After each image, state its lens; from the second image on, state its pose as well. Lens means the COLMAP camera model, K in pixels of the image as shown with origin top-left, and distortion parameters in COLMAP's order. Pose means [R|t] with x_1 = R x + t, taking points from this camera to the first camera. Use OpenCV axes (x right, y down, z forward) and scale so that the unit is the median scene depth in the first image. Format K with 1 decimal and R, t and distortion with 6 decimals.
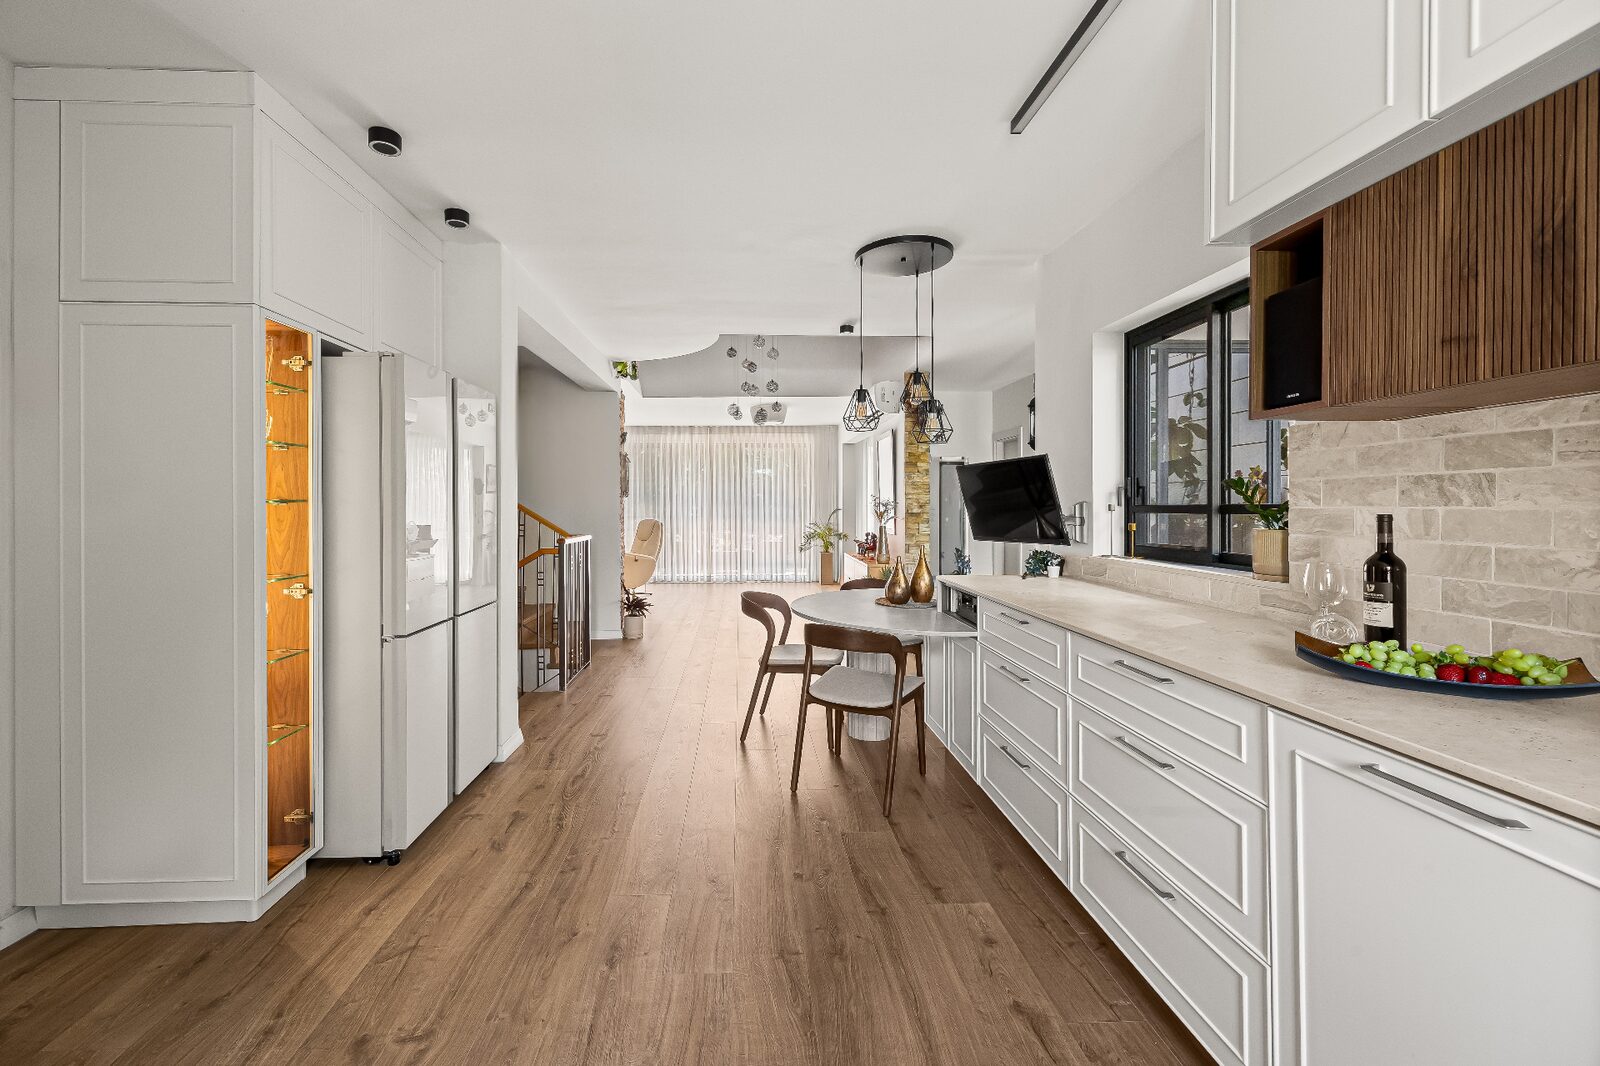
lens RADIAL K [[699.6, 0, 797.2], [0, 699.6, 507.9], [0, 0, 1]] dist [0.000686, 0.000174]
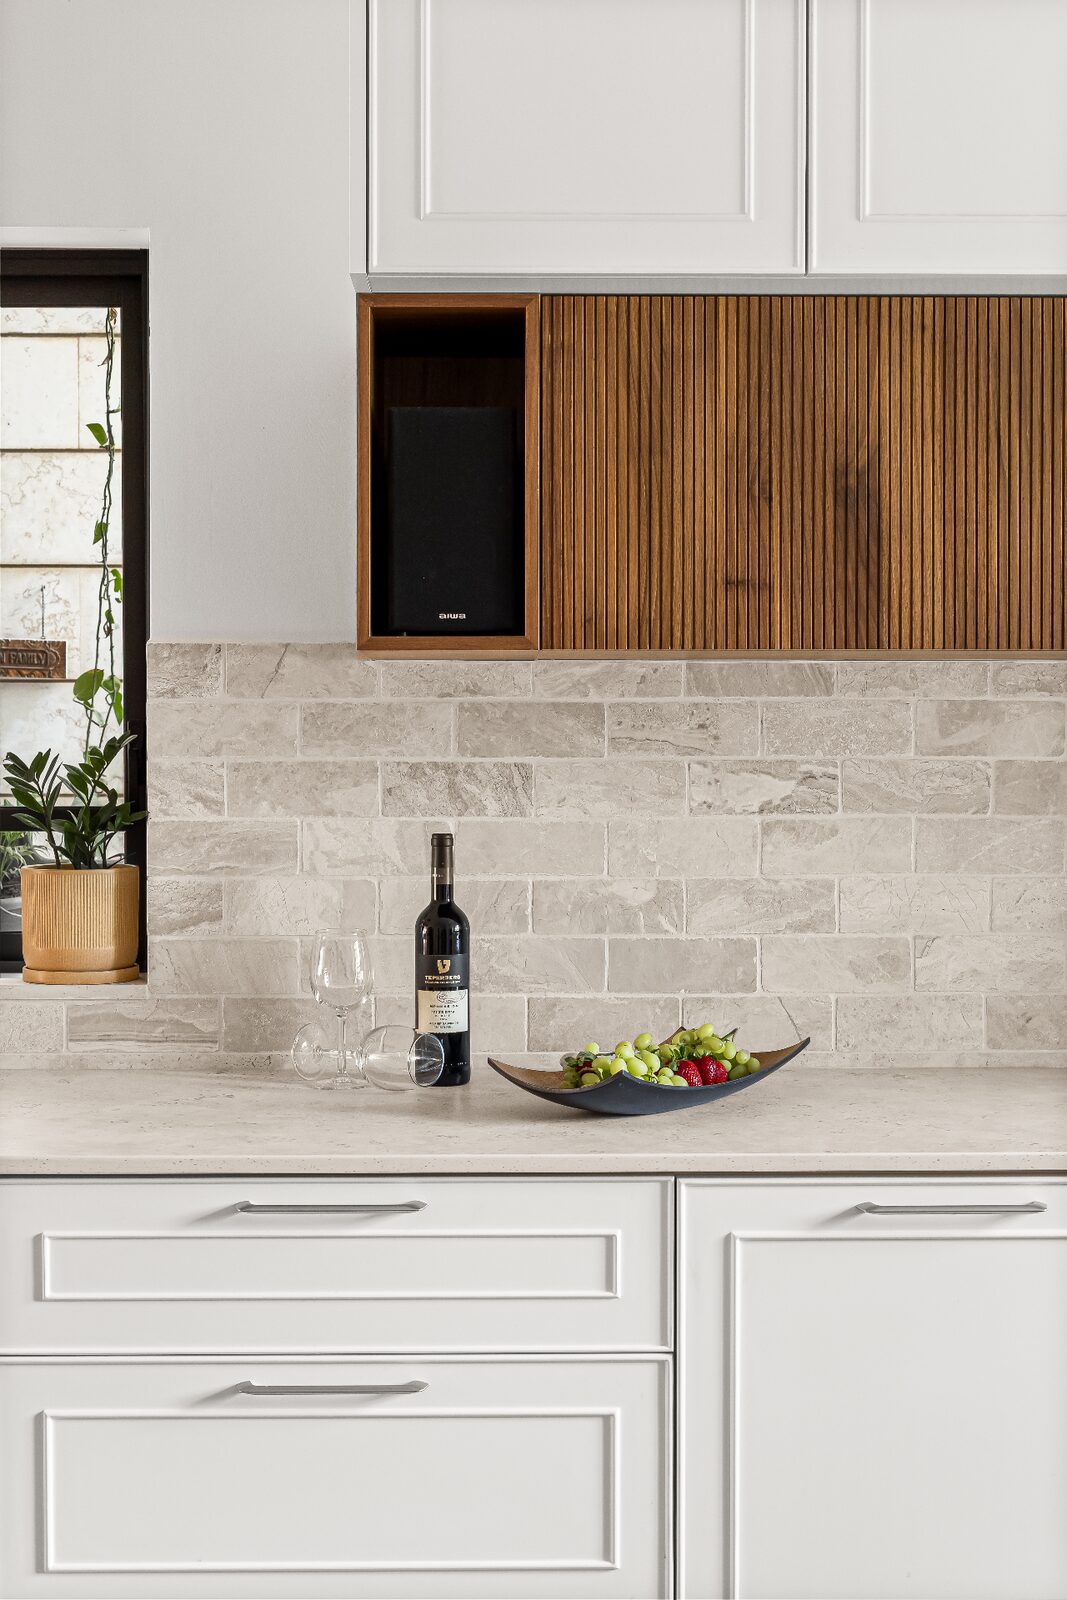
lens RADIAL K [[2338.9, 0, 533.5], [0, 2338.9, 800.0], [0, 0, 1]] dist [0.013993, -0.068347]
pose [[-0.001569, -0.024613, 0.999696, -1.098364], [-0.002986, 0.999693, 0.024608, -0.067876], [-0.999994, -0.002947, -0.001642, 0.978456]]
